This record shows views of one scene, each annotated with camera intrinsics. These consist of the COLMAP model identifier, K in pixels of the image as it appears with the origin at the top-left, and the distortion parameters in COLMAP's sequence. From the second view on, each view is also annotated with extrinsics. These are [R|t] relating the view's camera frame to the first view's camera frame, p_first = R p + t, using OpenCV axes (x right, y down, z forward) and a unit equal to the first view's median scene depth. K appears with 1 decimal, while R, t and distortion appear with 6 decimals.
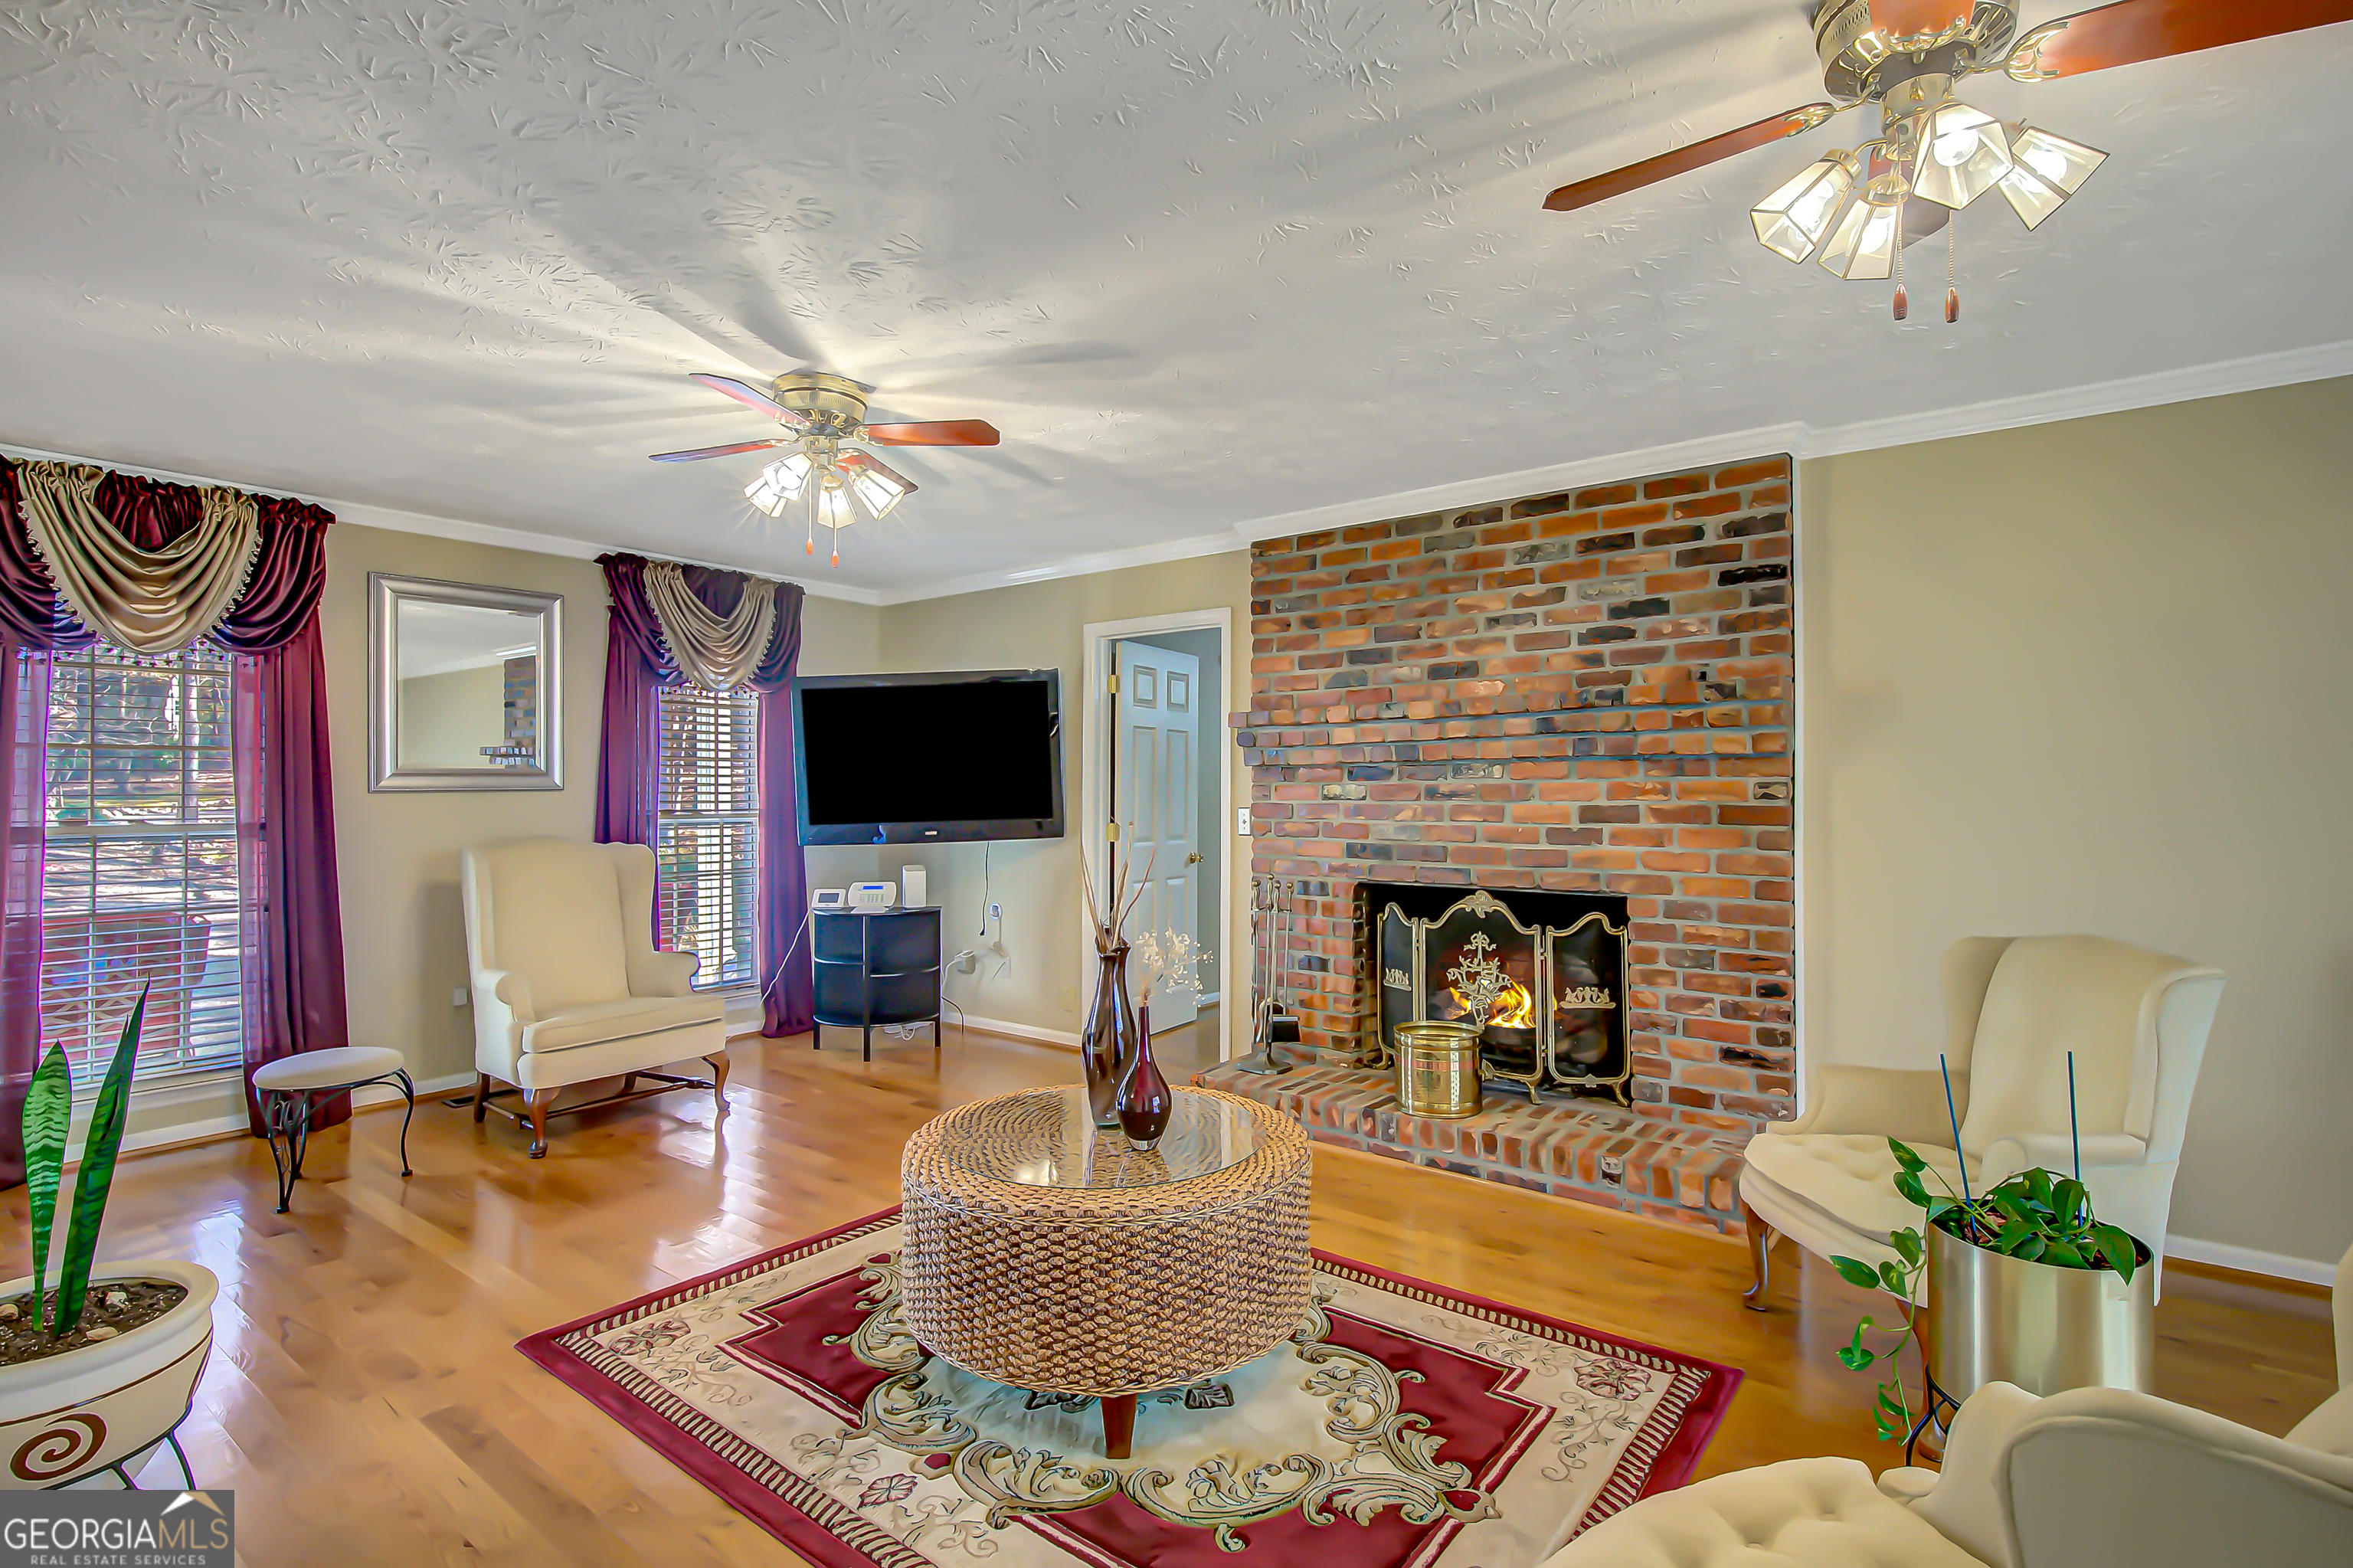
lens RADIAL K [[1110.7, 0, 1192.4], [0, 1110.7, 784.0], [0, 0, 1]] dist [-0.000369, -0.000102]
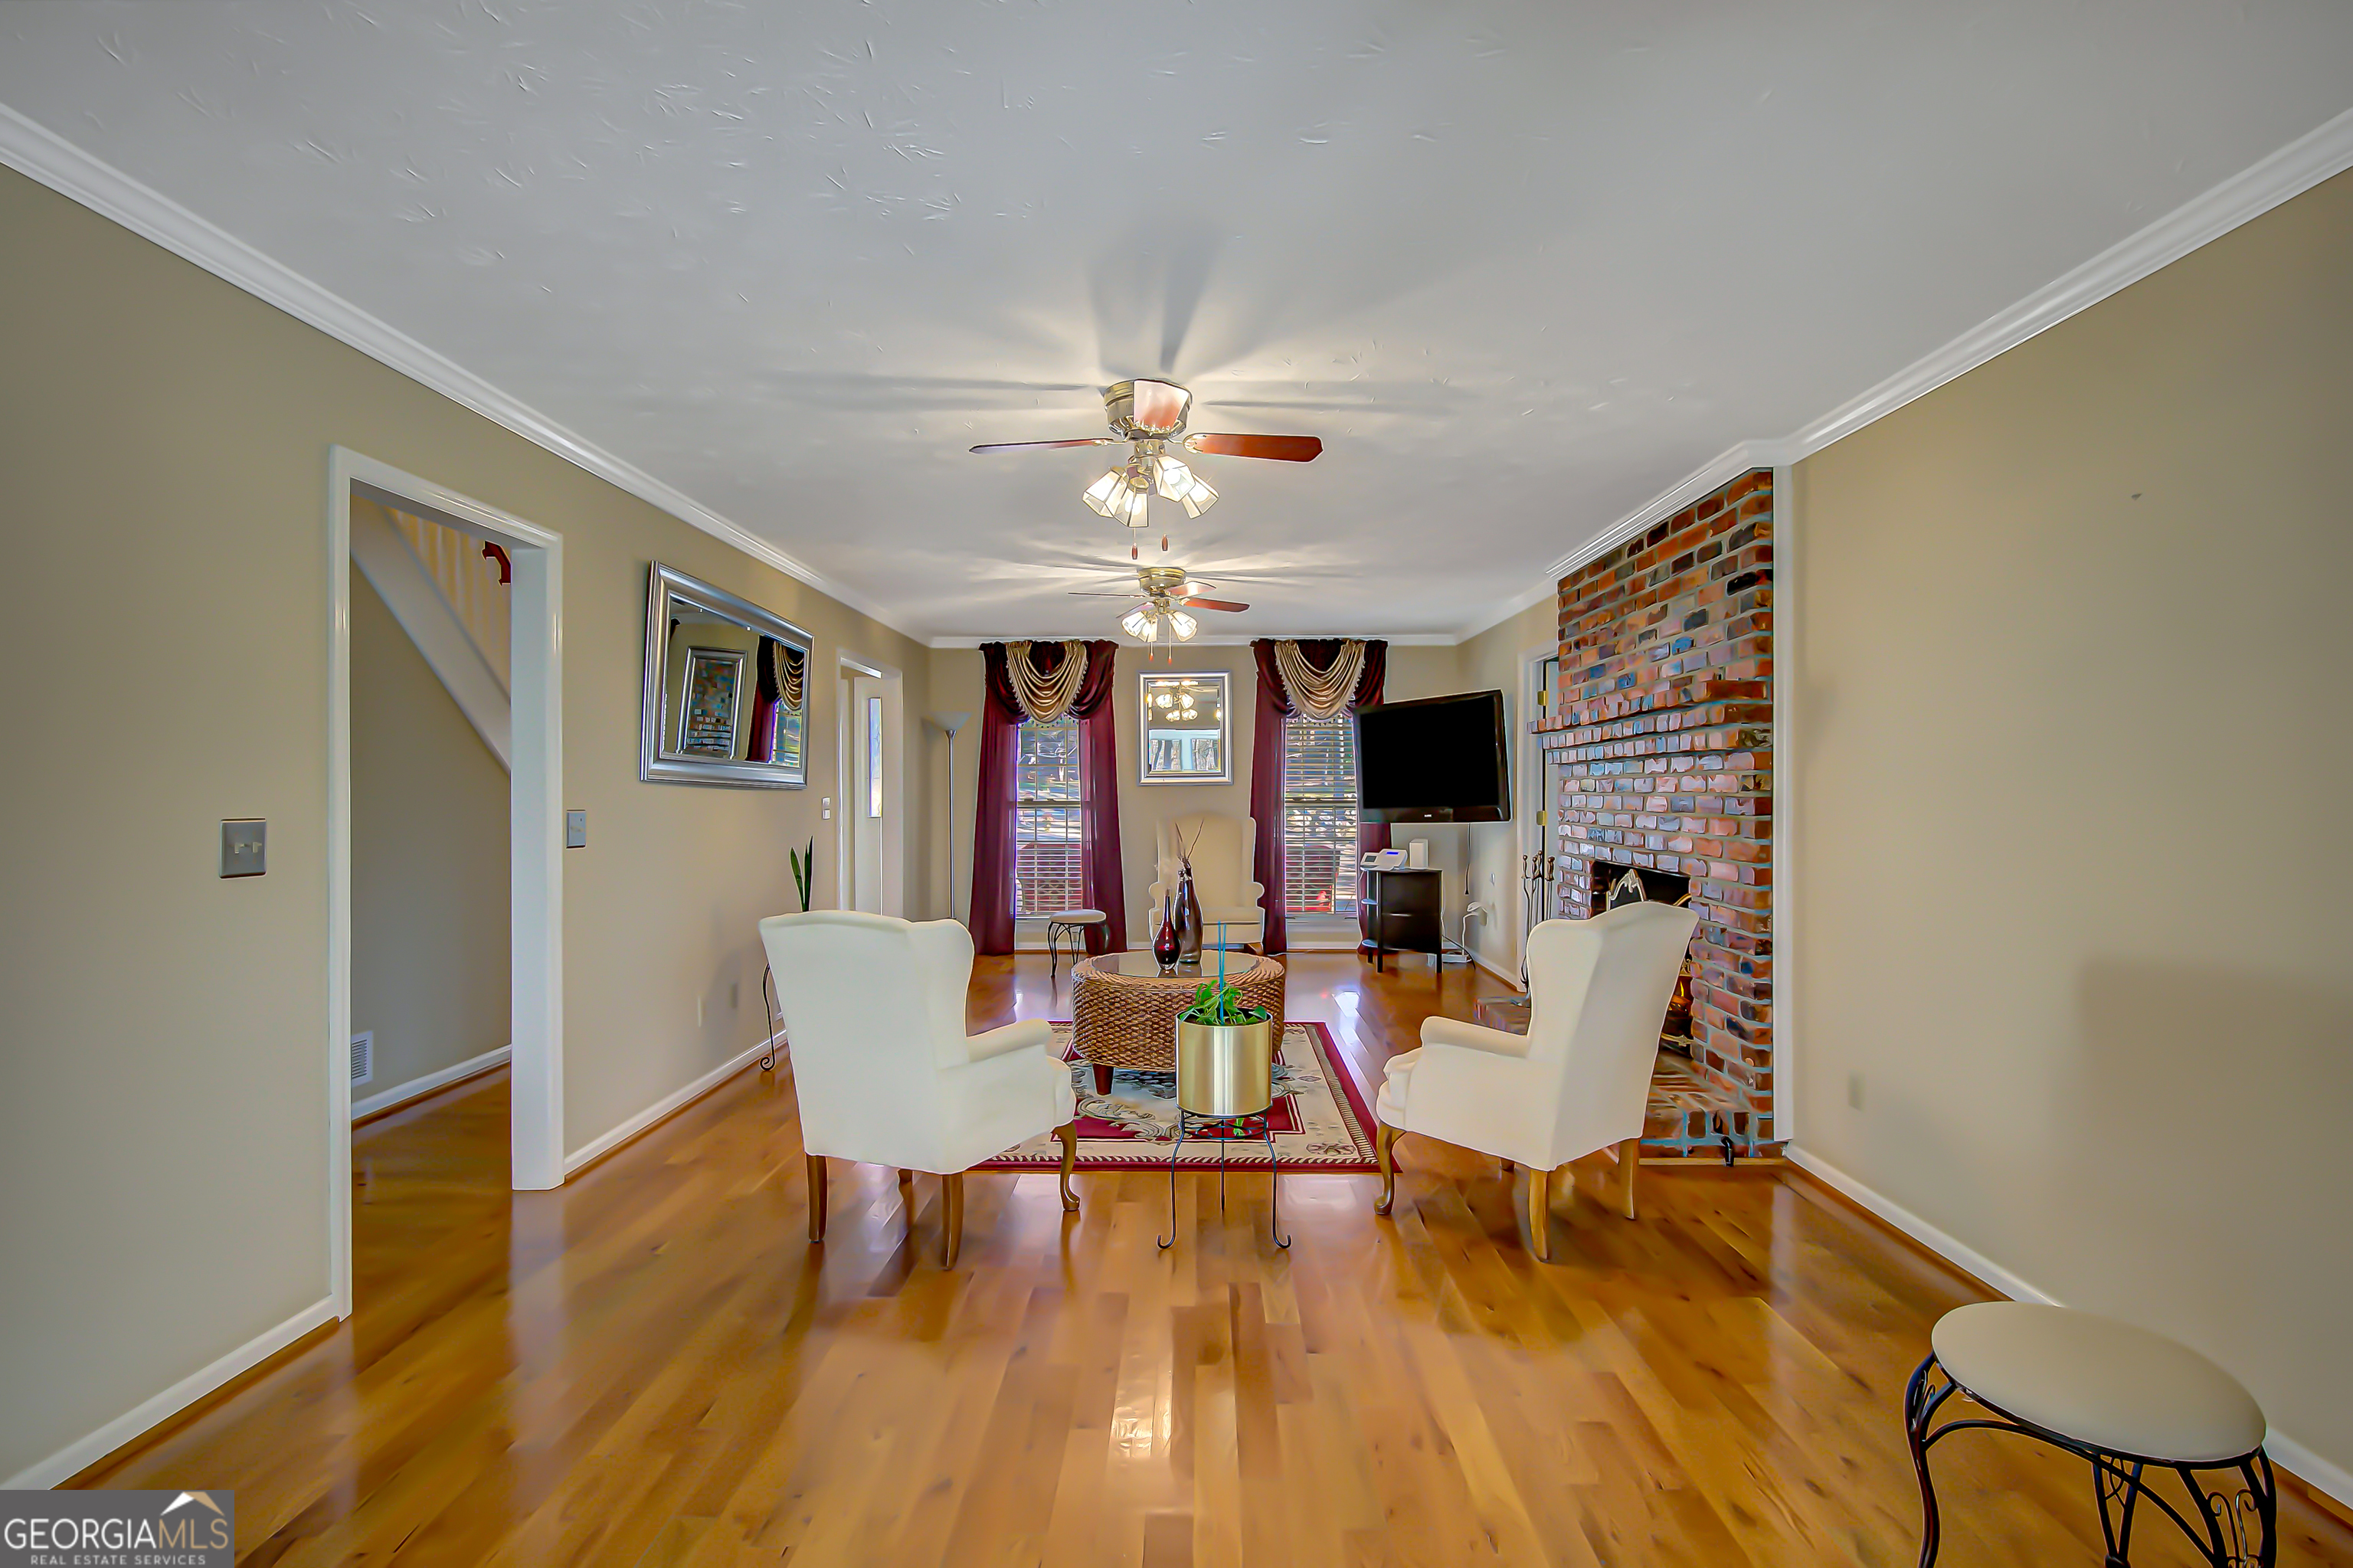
lens RADIAL K [[1110.7, 0, 1172.2], [0, 1110.7, 791.1], [0, 0, 1]] dist [-0.000369, -0.000102]
pose [[0.583332, 0.003410, -0.812227, 0.916807], [0.004783, 0.999959, 0.007633, 0.002553], [0.812220, -0.008338, 0.583292, -0.071250]]
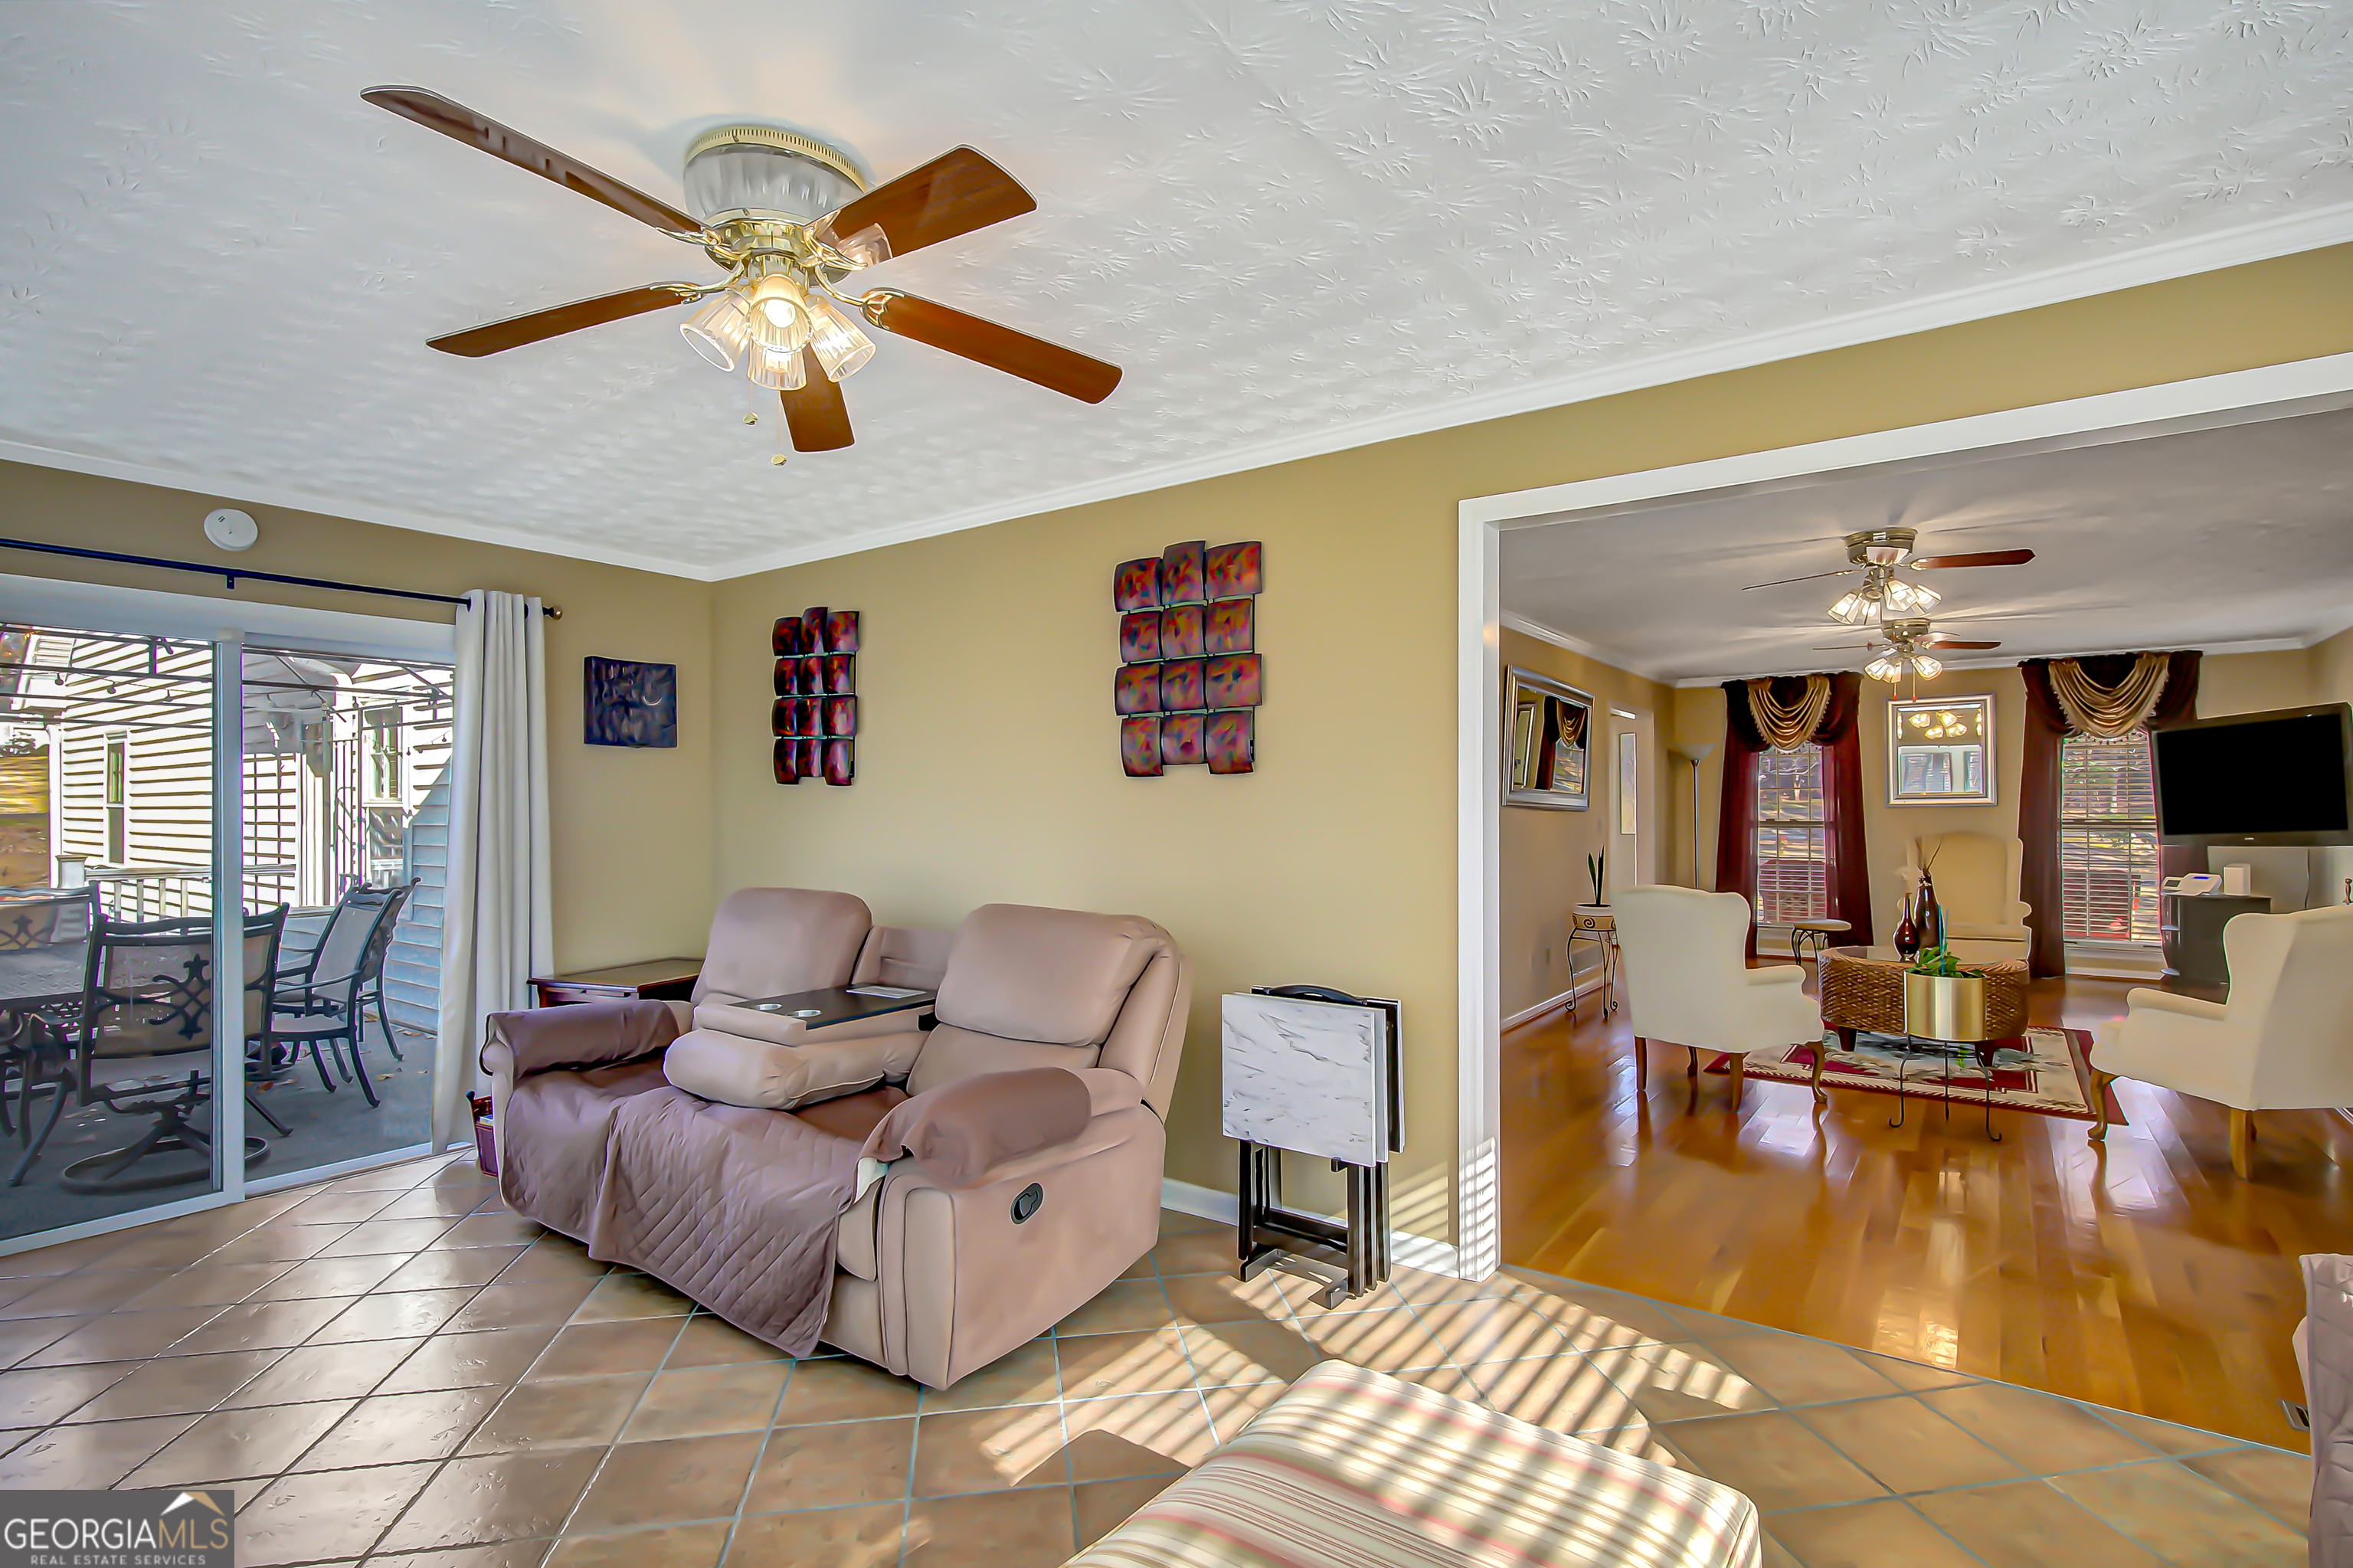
lens RADIAL K [[1110.7, 0, 1187.8], [0, 1110.7, 801.4], [0, 0, 1]] dist [-0.000369, -0.000102]
pose [[0.022713, -0.004454, -0.999732, 1.351430], [0.007699, 0.999961, -0.004281, -0.003884], [0.999712, -0.007600, 0.022746, -0.339049]]
